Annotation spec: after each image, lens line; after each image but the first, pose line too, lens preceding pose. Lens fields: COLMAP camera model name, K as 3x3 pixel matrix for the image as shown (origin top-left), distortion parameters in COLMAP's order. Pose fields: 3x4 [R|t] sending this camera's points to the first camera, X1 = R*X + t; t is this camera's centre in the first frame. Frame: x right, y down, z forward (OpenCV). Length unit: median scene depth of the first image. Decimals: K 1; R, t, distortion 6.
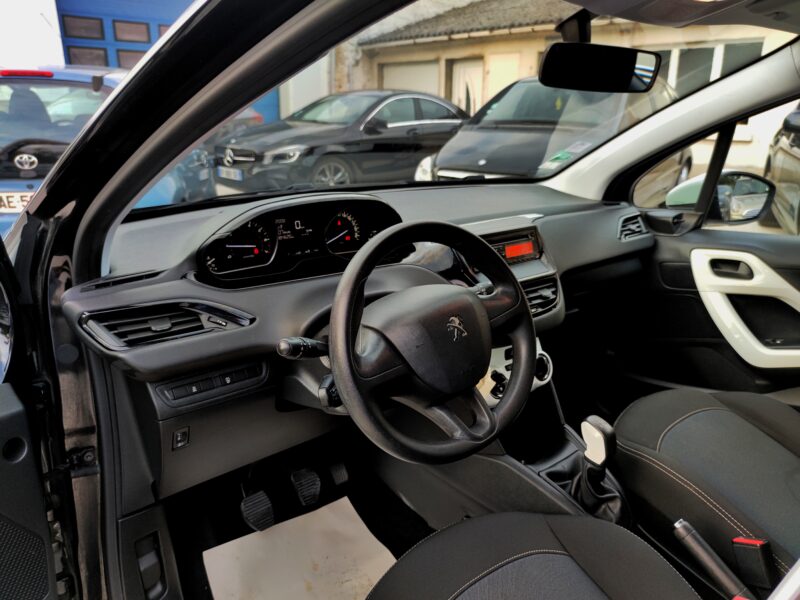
lens RADIAL K [[583.1, 0, 409.9], [0, 583.1, 302.6], [0, 0, 1]] dist [0.008416, -0.019757]
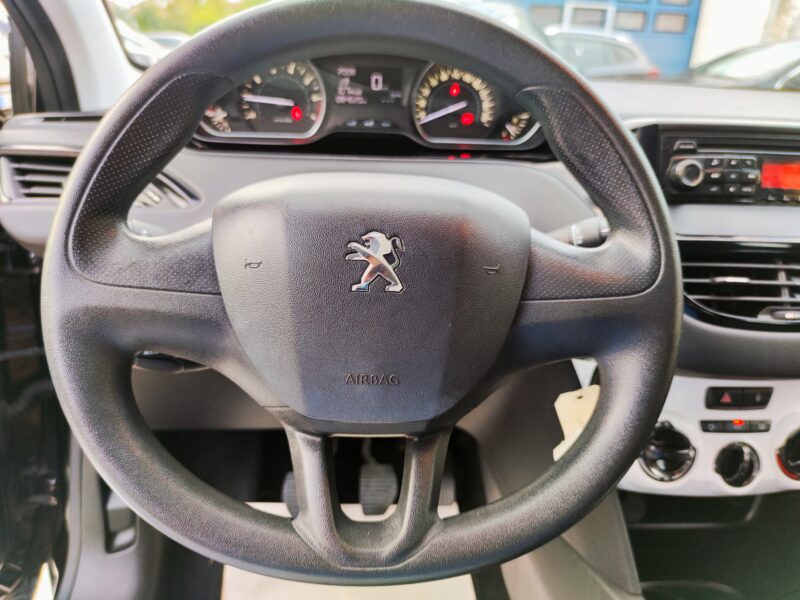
lens RADIAL K [[583.1, 0, 402.7], [0, 583.1, 305.8], [0, 0, 1]] dist [0.008416, -0.019757]
pose [[0.780901, 0.243618, -0.575190, 0.038491], [-0.208285, 0.969667, 0.127920, 0.001832], [0.588907, 0.019911, 0.807956, 0.081755]]
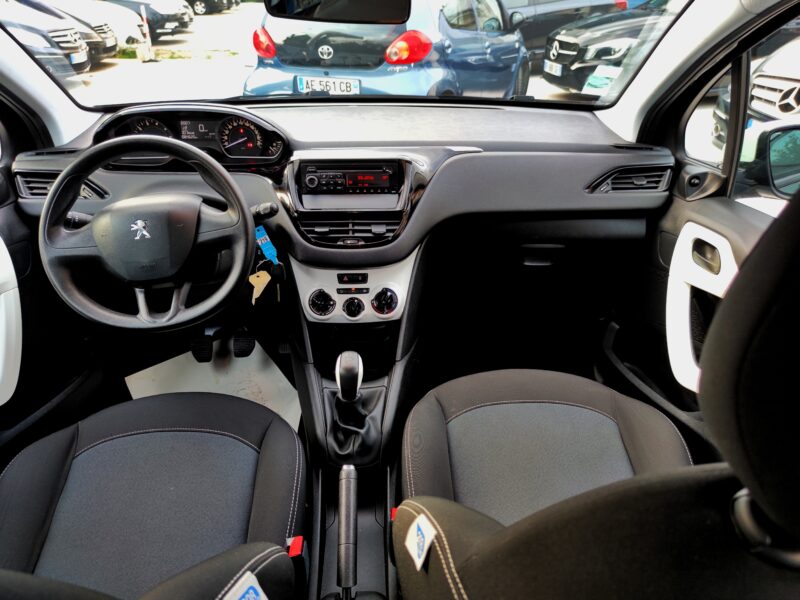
lens RADIAL K [[537.5, 0, 398.5], [0, 537.5, 313.3], [0, 0, 1]] dist [0.033534, -0.019887]
pose [[0.779836, 0.301080, -0.548823, 0.137681], [-0.177638, 0.947132, 0.267180, -0.022356], [0.600250, -0.110865, 0.792091, 0.047666]]
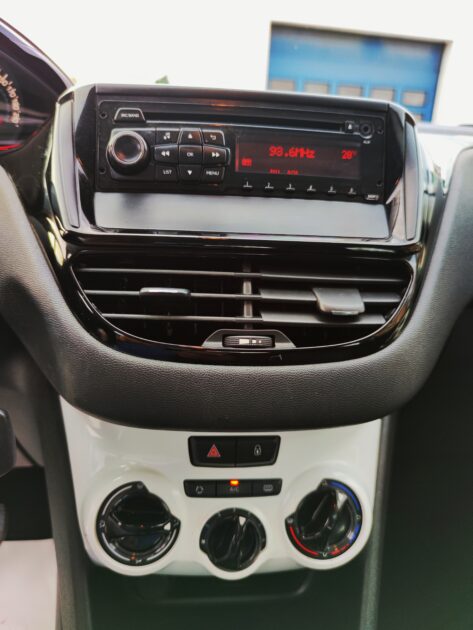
lens RADIAL K [[459.2, 0, 235.6], [0, 459.2, 316.1], [0, 0, 1]] dist [0.008416, -0.019757]
pose [[0.806788, 0.213799, -0.550802, 0.055001], [-0.211008, 0.975018, 0.069388, -0.002354], [0.551877, 0.060243, 0.831747, 0.132241]]
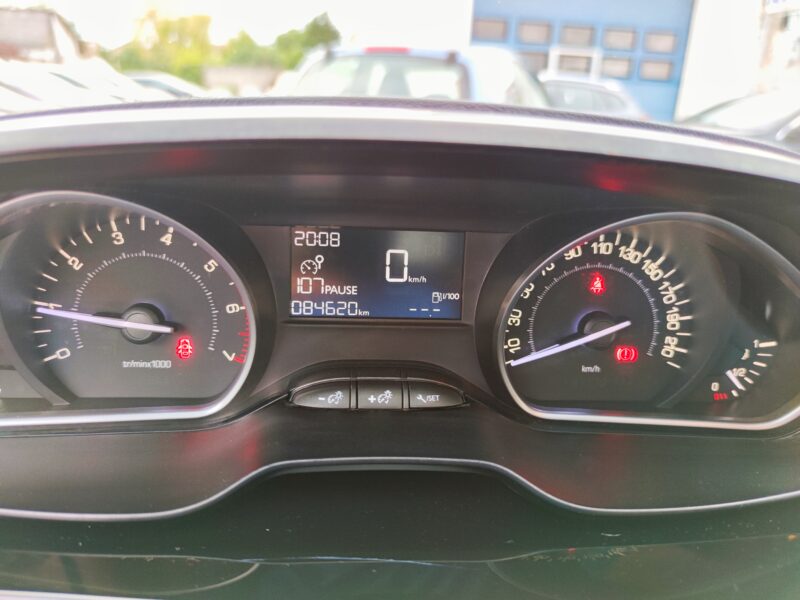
lens RADIAL K [[583.1, 0, 395.8], [0, 583.1, 304.9], [0, 0, 1]] dist [0.008416, -0.019757]
pose [[0.793839, 0.207716, -0.571553, -0.008469], [-0.211047, 0.975545, 0.061409, -0.020825], [0.570332, 0.071876, 0.818264, 0.127087]]
